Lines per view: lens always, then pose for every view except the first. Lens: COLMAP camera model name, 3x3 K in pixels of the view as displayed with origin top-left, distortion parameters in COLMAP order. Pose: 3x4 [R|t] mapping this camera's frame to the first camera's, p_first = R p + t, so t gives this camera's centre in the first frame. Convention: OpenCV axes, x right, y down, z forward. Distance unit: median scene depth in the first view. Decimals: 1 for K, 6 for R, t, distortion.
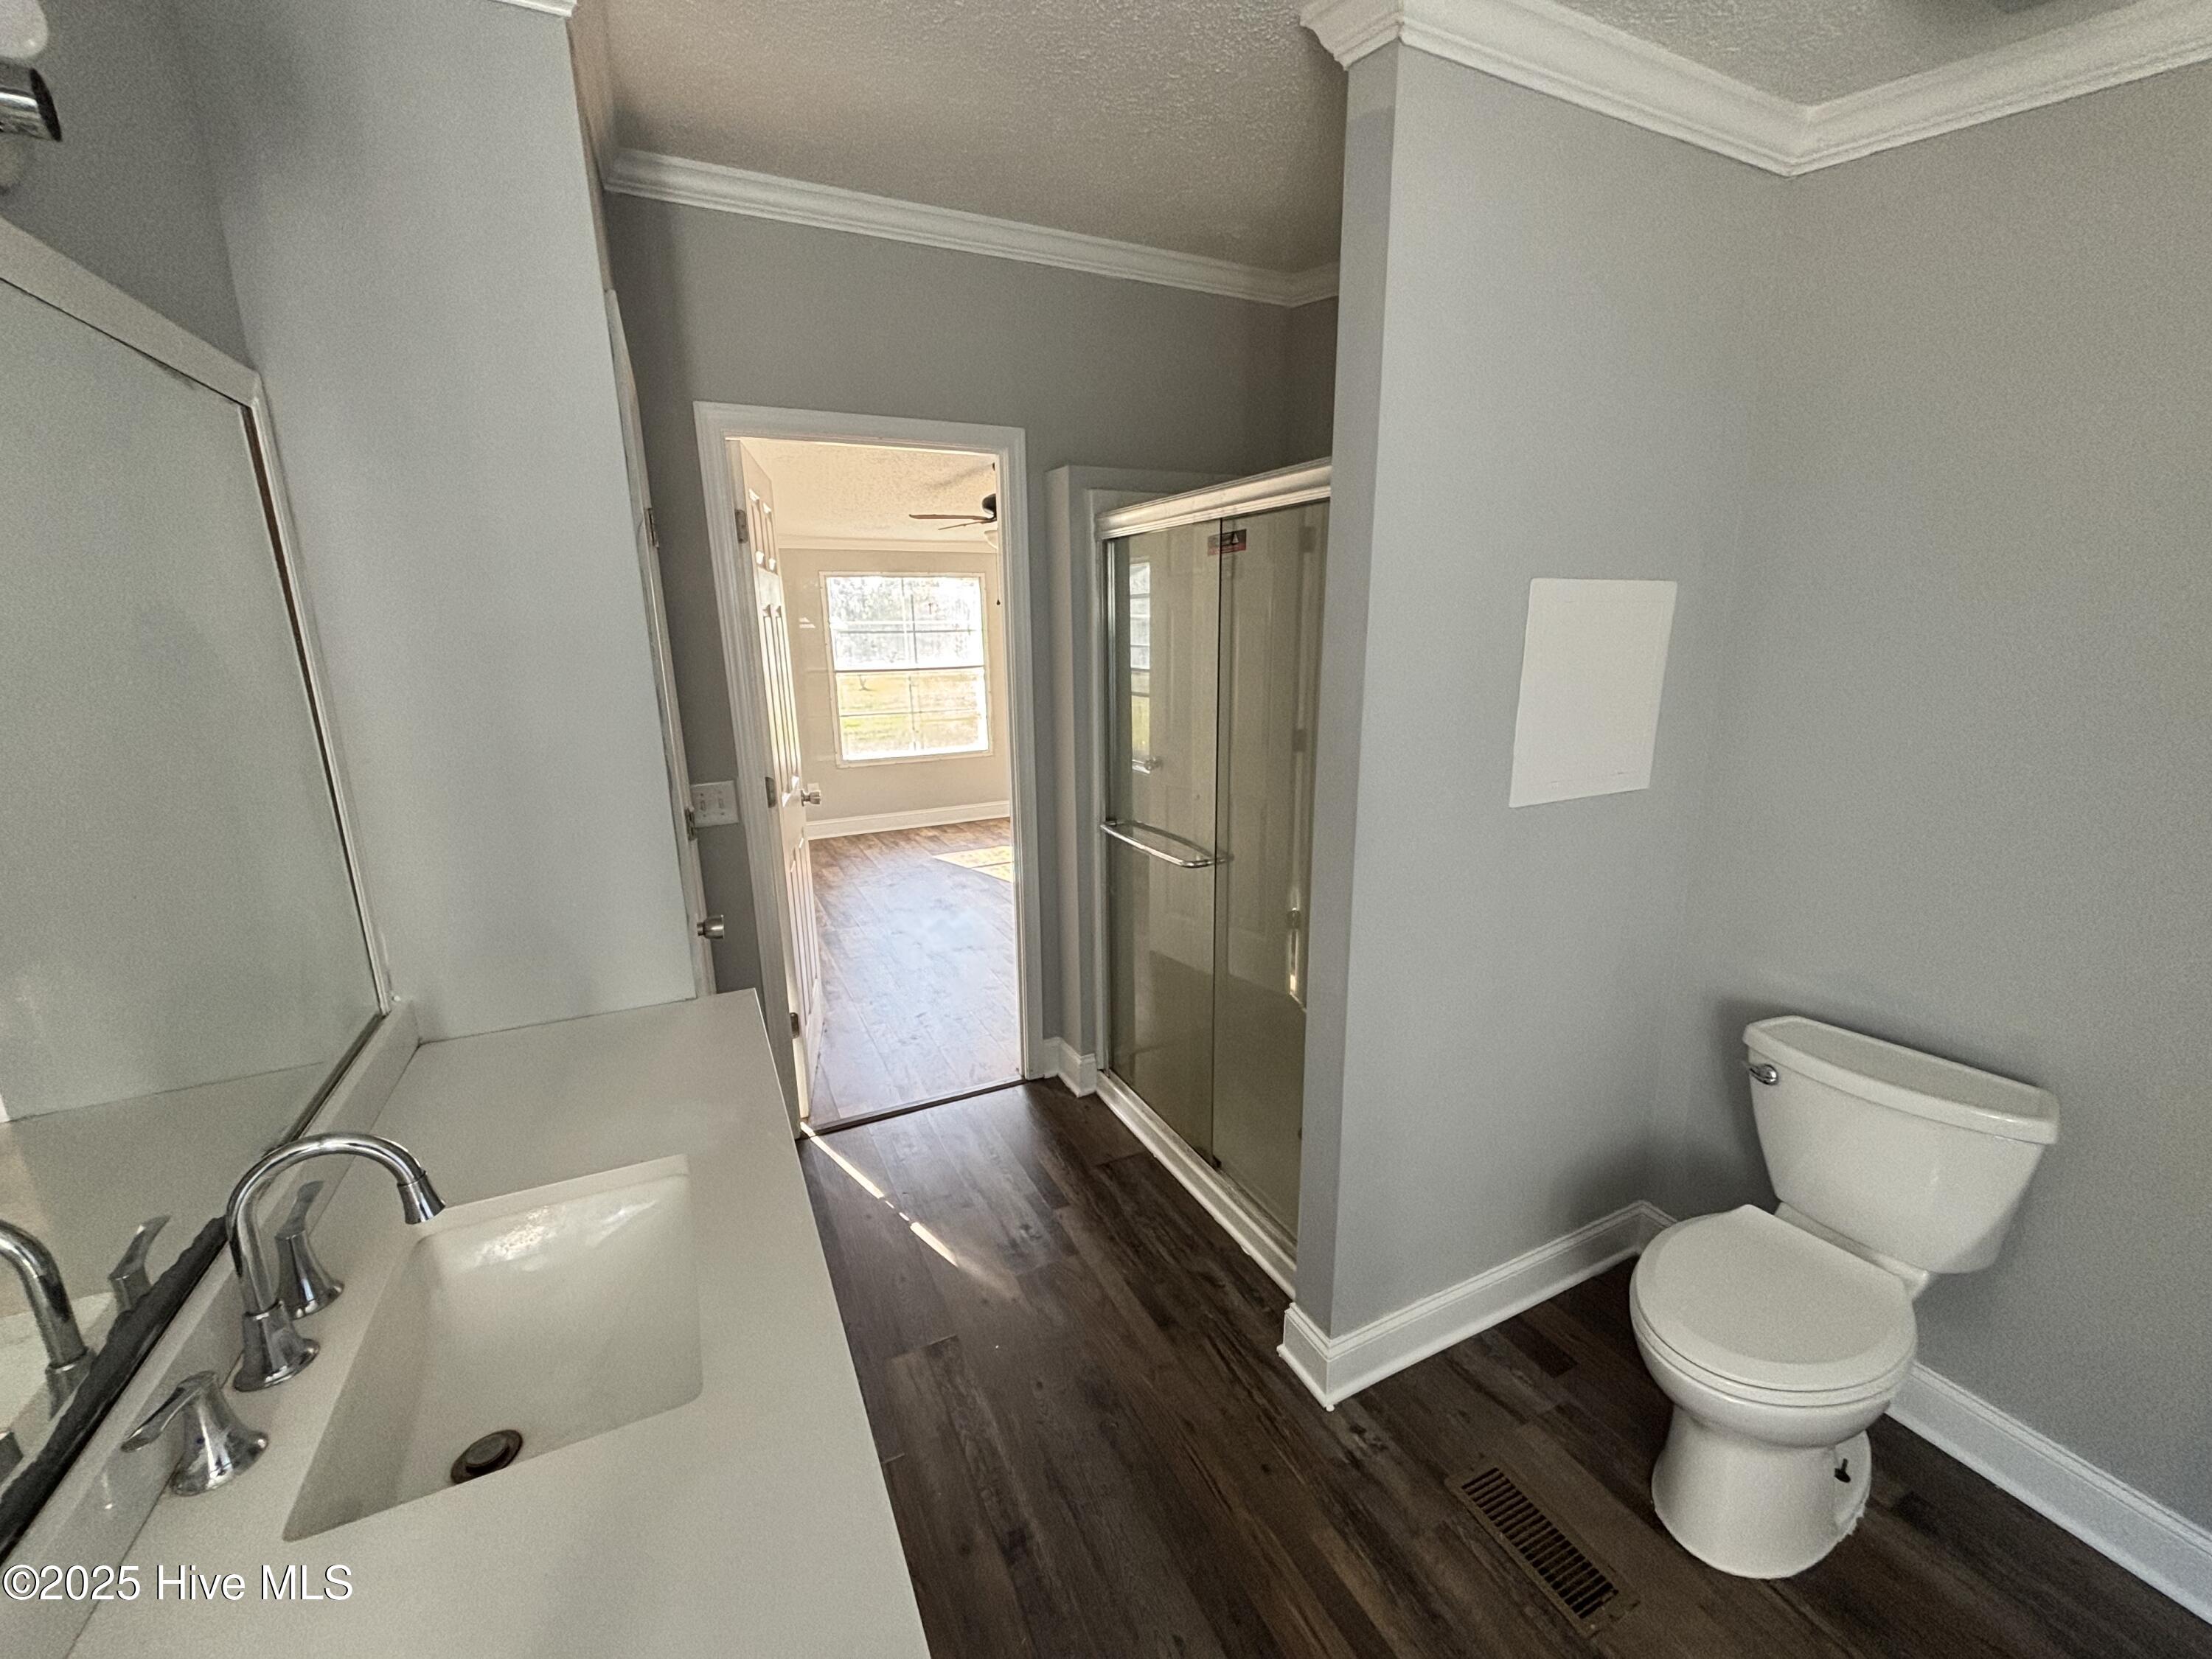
lens RADIAL K [[890.9, 0, 1106.3], [0, 890.9, 829.1], [0, 0, 1]] dist [-0.009173, 0.003433]
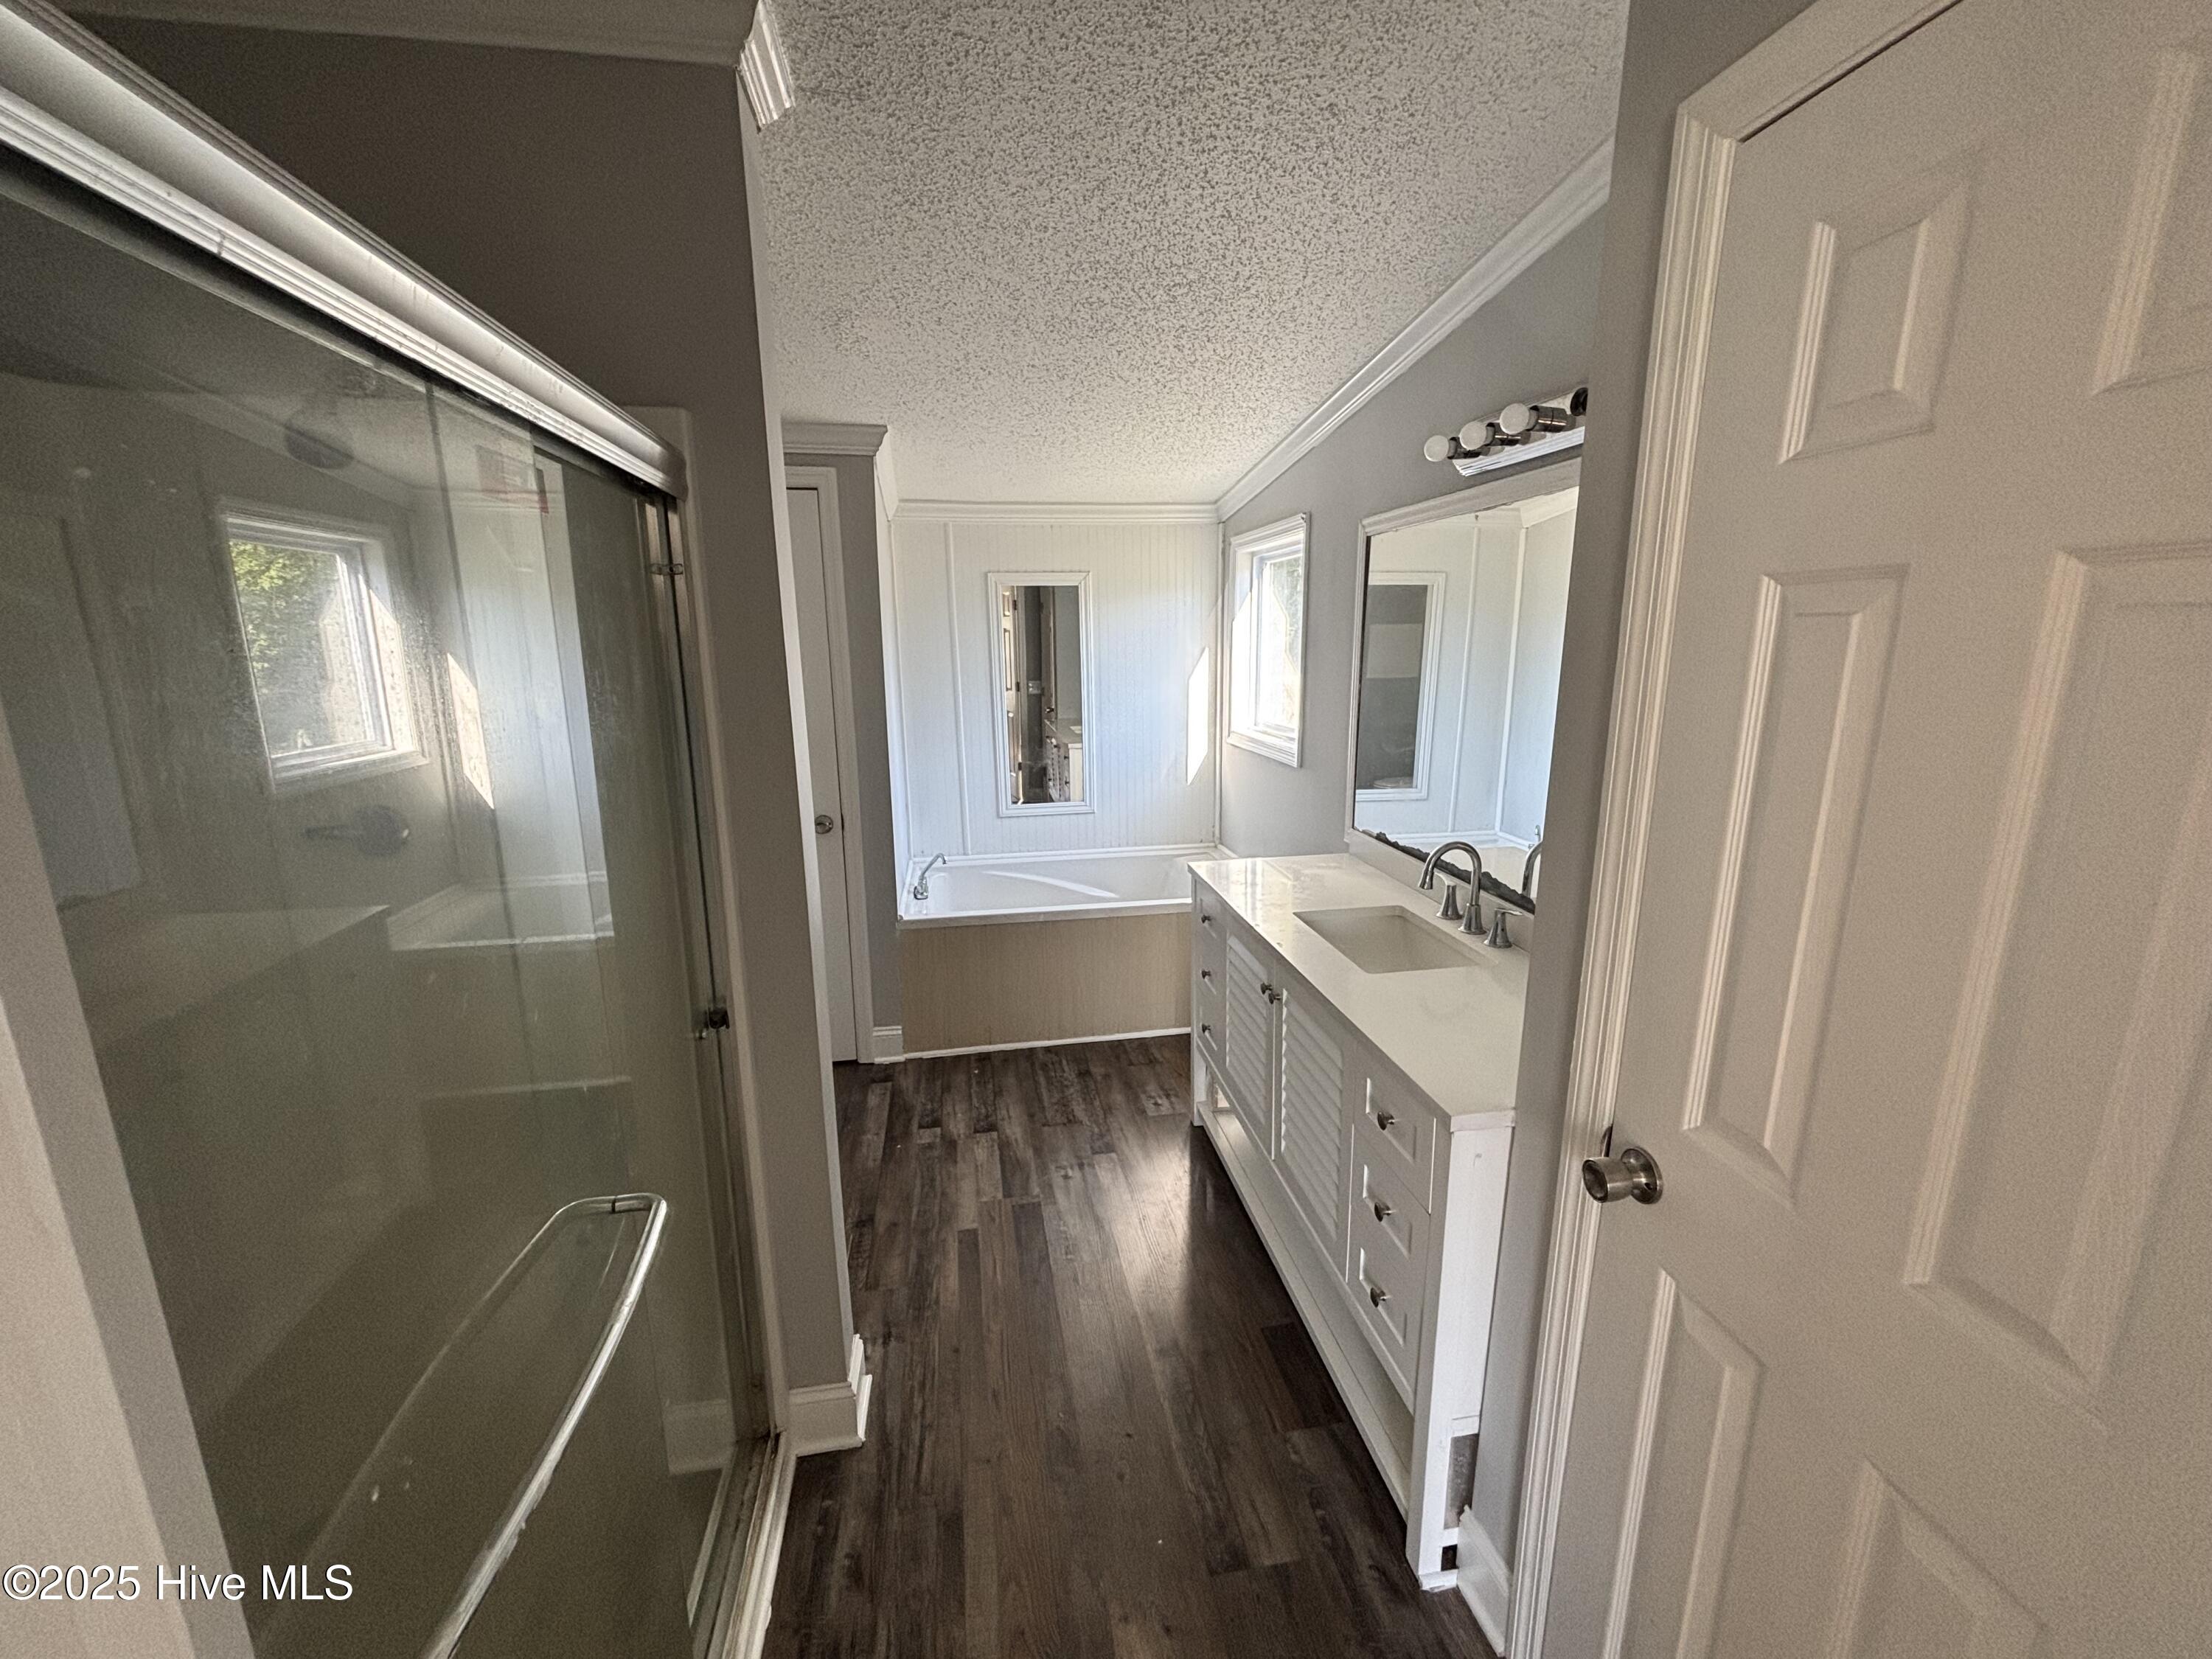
lens RADIAL K [[890.9, 0, 1106.5], [0, 890.9, 827.5], [0, 0, 1]] dist [-0.009173, 0.003433]
pose [[-0.959035, -0.038860, 0.280611, -0.285437], [0.086102, 0.903702, 0.419416, -0.356435], [-0.269887, 0.426395, -0.863335, 1.476849]]
